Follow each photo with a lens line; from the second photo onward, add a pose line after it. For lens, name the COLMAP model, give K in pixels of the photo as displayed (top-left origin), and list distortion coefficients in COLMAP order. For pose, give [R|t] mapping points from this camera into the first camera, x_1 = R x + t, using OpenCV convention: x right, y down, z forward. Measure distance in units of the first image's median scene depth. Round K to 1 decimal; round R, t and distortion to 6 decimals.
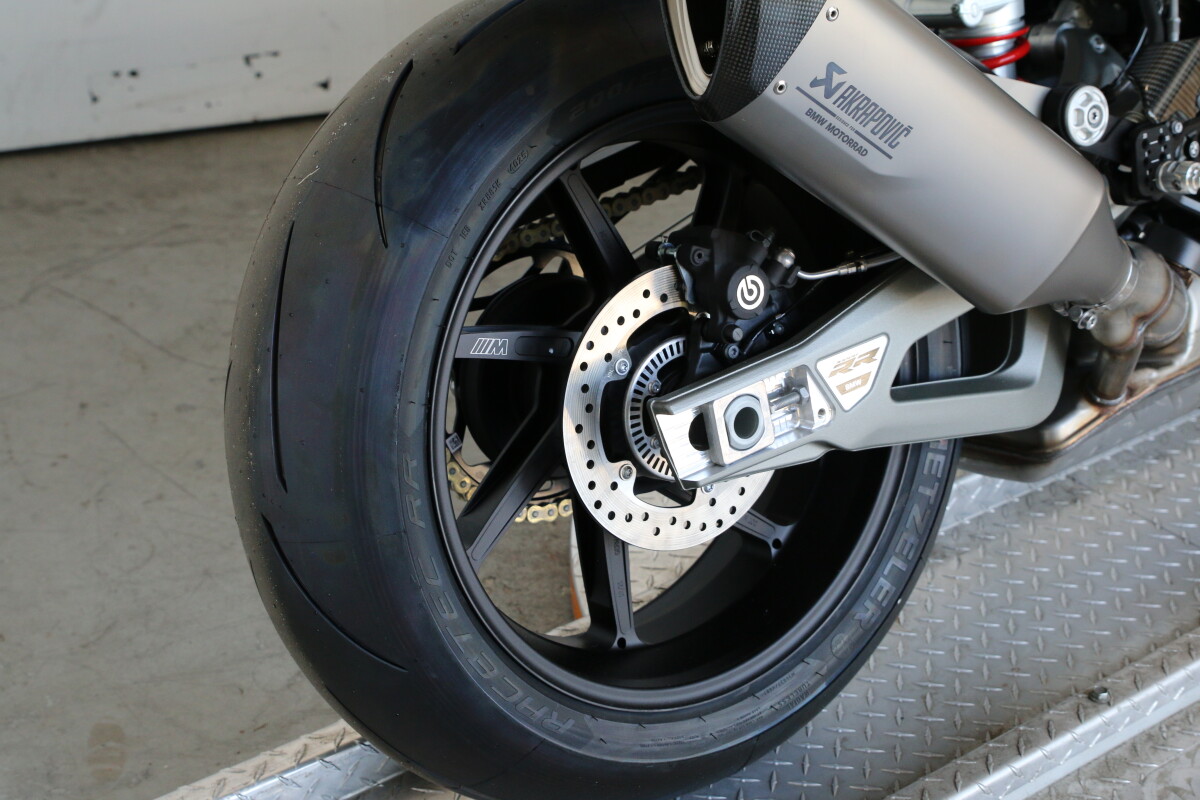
lens RADIAL K [[2014.3, 0, 600.0], [0, 2014.3, 400.0], [0, 0, 1]] dist [-0.048574, 0.210529]
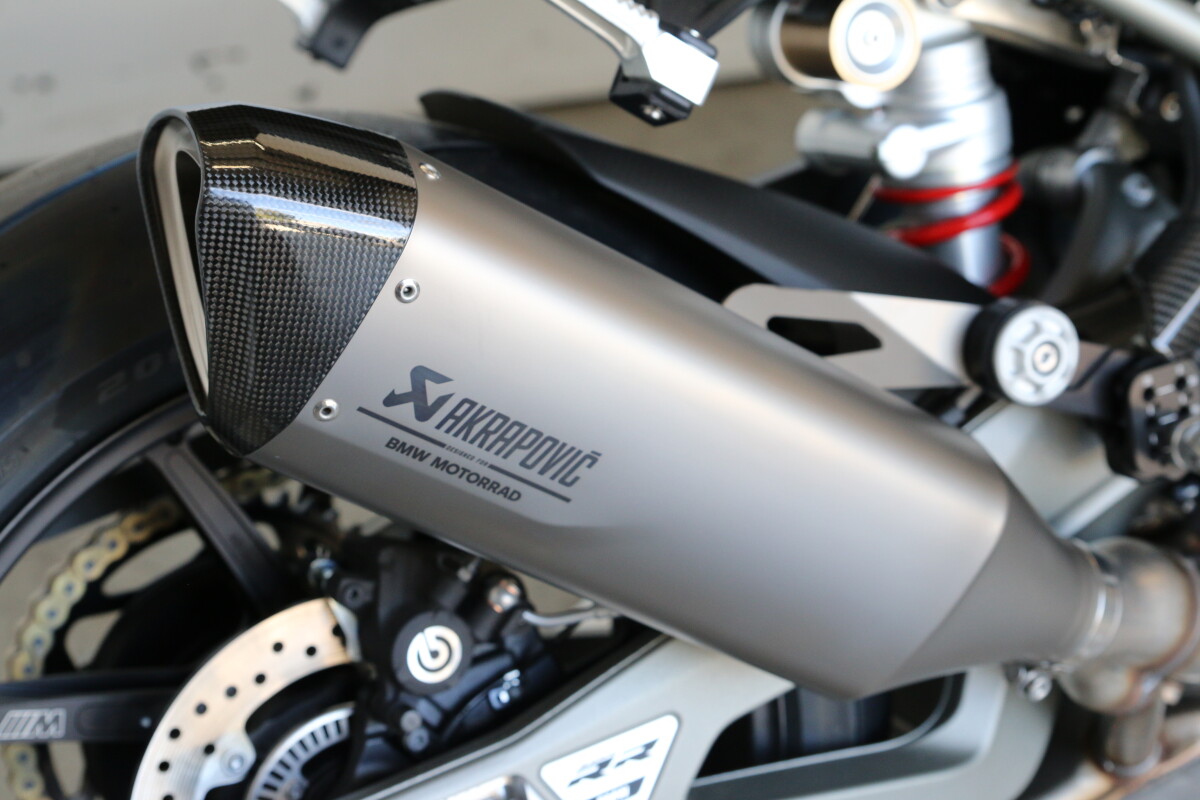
lens RADIAL K [[2446.6, 0, 631.0], [0, 2446.6, 399.7], [0, 0, 1]] dist [-0.030847, -0.002365]
pose [[0.988042, 0.027782, -0.151661, 0.248419], [-0.022770, 0.999139, 0.034682, -0.160574], [0.152494, -0.030814, 0.987824, 0.263407]]
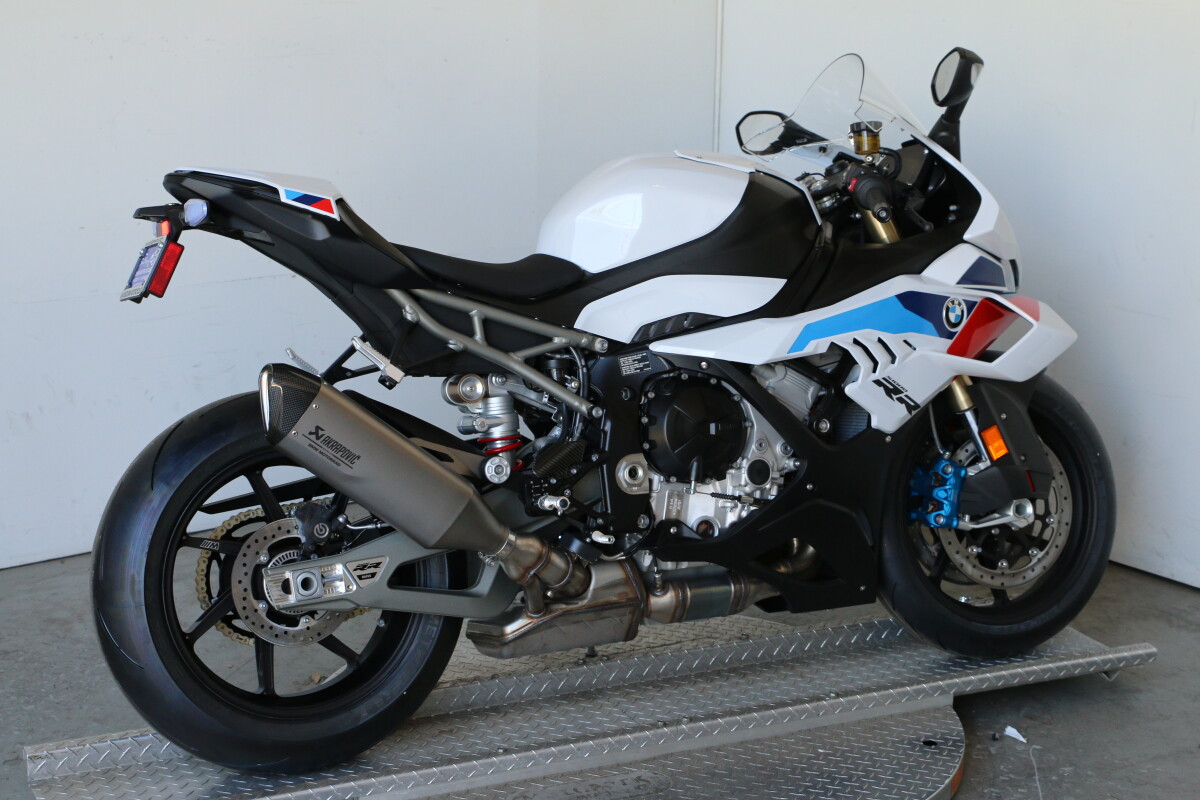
lens RADIAL K [[2111.2, 0, 586.1], [0, 2111.2, 400.2], [0, 0, 1]] dist [-0.030512, 0.156294]
pose [[0.976277, 0.056951, -0.208900, 0.867273], [-0.106565, 0.966232, -0.234604, 0.336629], [0.188485, 0.251300, 0.949380, -1.270706]]
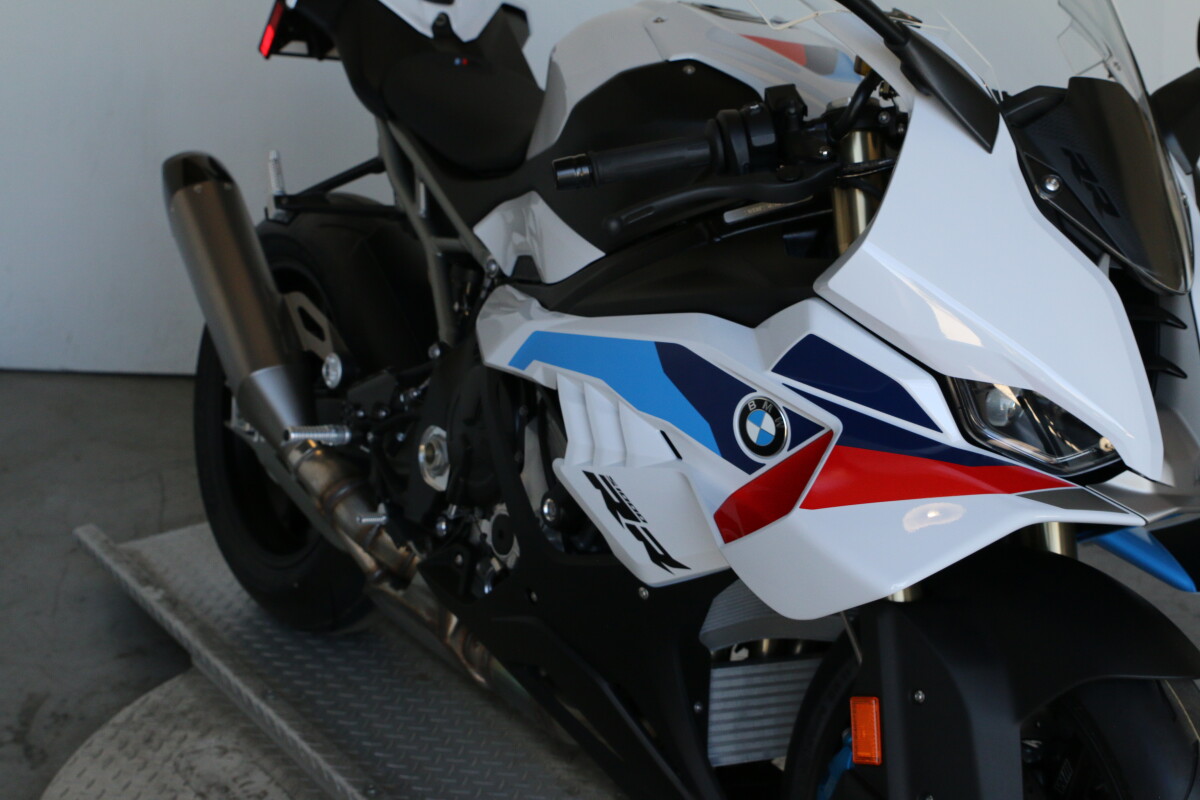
lens RADIAL K [[2059.1, 0, 600.0], [0, 2059.1, 400.0], [0, 0, 1]] dist [-0.021296, 0.072722]
pose [[-0.058376, 0.358213, -0.931813, 1.947344], [-0.424634, 0.835845, 0.347922, -0.862992], [0.903481, 0.415990, 0.103316, 1.102075]]
